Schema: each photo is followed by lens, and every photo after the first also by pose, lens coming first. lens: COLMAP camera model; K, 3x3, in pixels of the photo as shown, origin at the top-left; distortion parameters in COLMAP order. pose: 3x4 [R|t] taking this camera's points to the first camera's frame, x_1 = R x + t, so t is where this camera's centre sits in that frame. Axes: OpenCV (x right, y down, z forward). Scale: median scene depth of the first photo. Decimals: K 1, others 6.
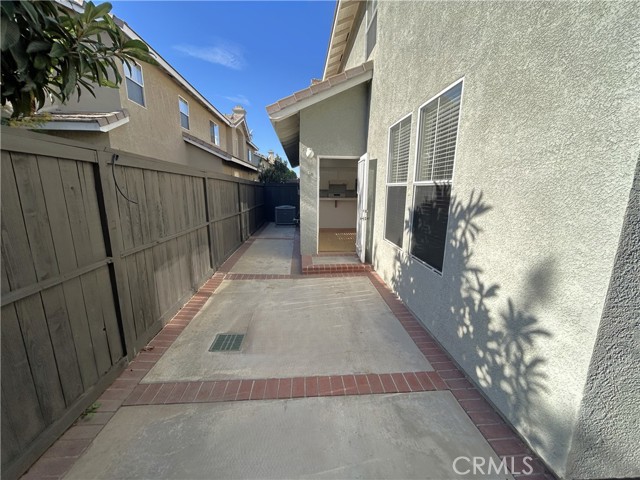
lens RADIAL K [[258.6, 0, 320.1], [0, 258.6, 240.4], [0, 0, 1]] dist [-0.003106, 0.001306]
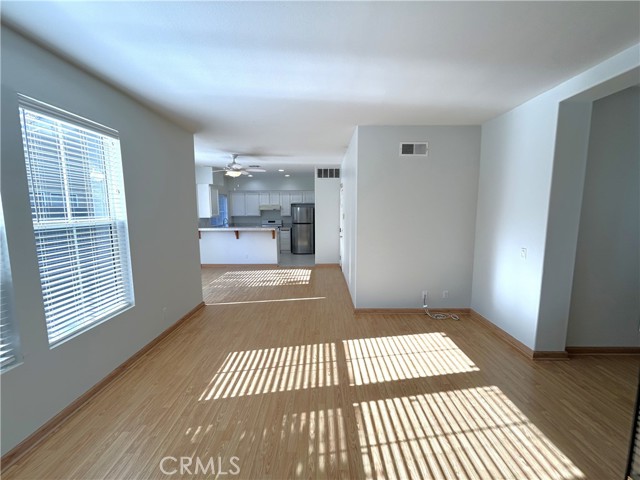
lens RADIAL K [[258.6, 0, 321.2], [0, 258.6, 237.6], [0, 0, 1]] dist [-0.003106, 0.001306]
pose [[0.997079, -0.000269, -0.076377, 0.860866], [-0.006665, 0.995873, -0.090516, -0.134442], [0.076086, 0.090761, 0.992962, 0.455207]]
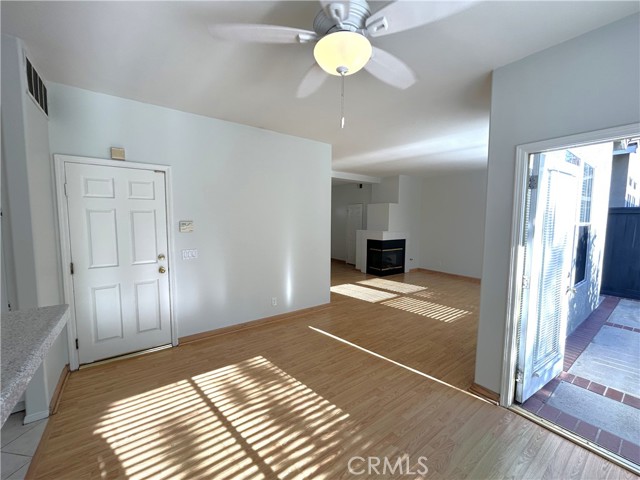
lens RADIAL K [[258.6, 0, 320.0], [0, 258.6, 238.9], [0, 0, 1]] dist [-0.003106, 0.001306]
pose [[-0.531009, -0.069439, 0.844516, -0.000033], [0.161346, 0.970117, 0.181217, -0.440247], [-0.831863, 0.232487, -0.503938, 2.024830]]
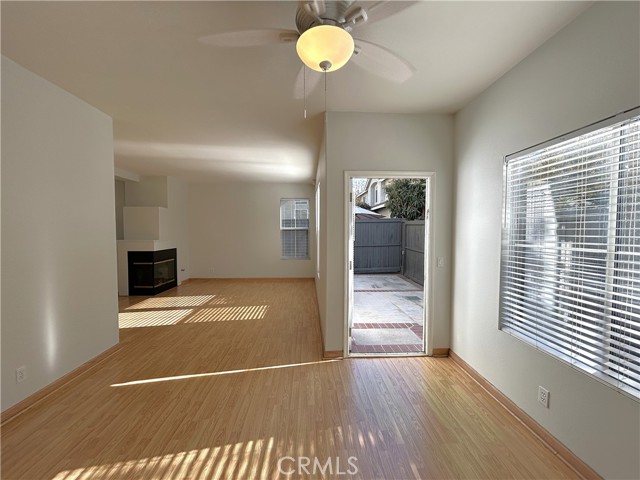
lens RADIAL K [[258.6, 0, 318.8], [0, 258.6, 238.8], [0, 0, 1]] dist [-0.003106, 0.001306]
pose [[-0.999654, -0.003395, 0.026081, 0.285359], [0.002761, 0.972608, 0.232437, -0.445789], [-0.026155, 0.232429, -0.972262, 2.158334]]
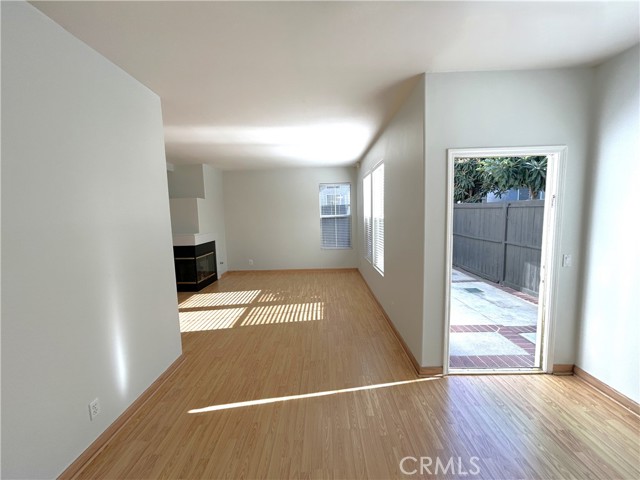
lens RADIAL K [[258.6, 0, 319.3], [0, 258.6, 238.3], [0, 0, 1]] dist [-0.003106, 0.001306]
pose [[-0.996201, 0.016653, 0.085473, 0.471198], [0.040952, 0.955824, 0.291074, -0.452141], [-0.076850, 0.293468, -0.952875, 2.038087]]
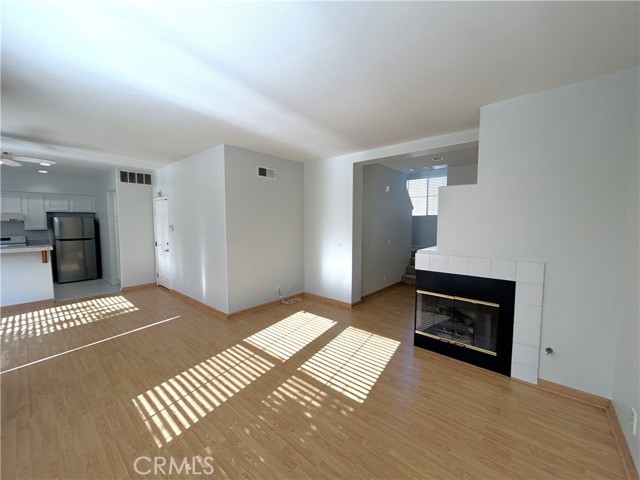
lens RADIAL K [[258.6, 0, 318.0], [0, 258.6, 237.3], [0, 0, 1]] dist [-0.003106, 0.001306]
pose [[0.708465, -0.047819, 0.704124, 0.452115], [0.141729, 0.987017, -0.075572, -0.130328], [-0.691368, 0.153335, 0.706044, 0.438802]]
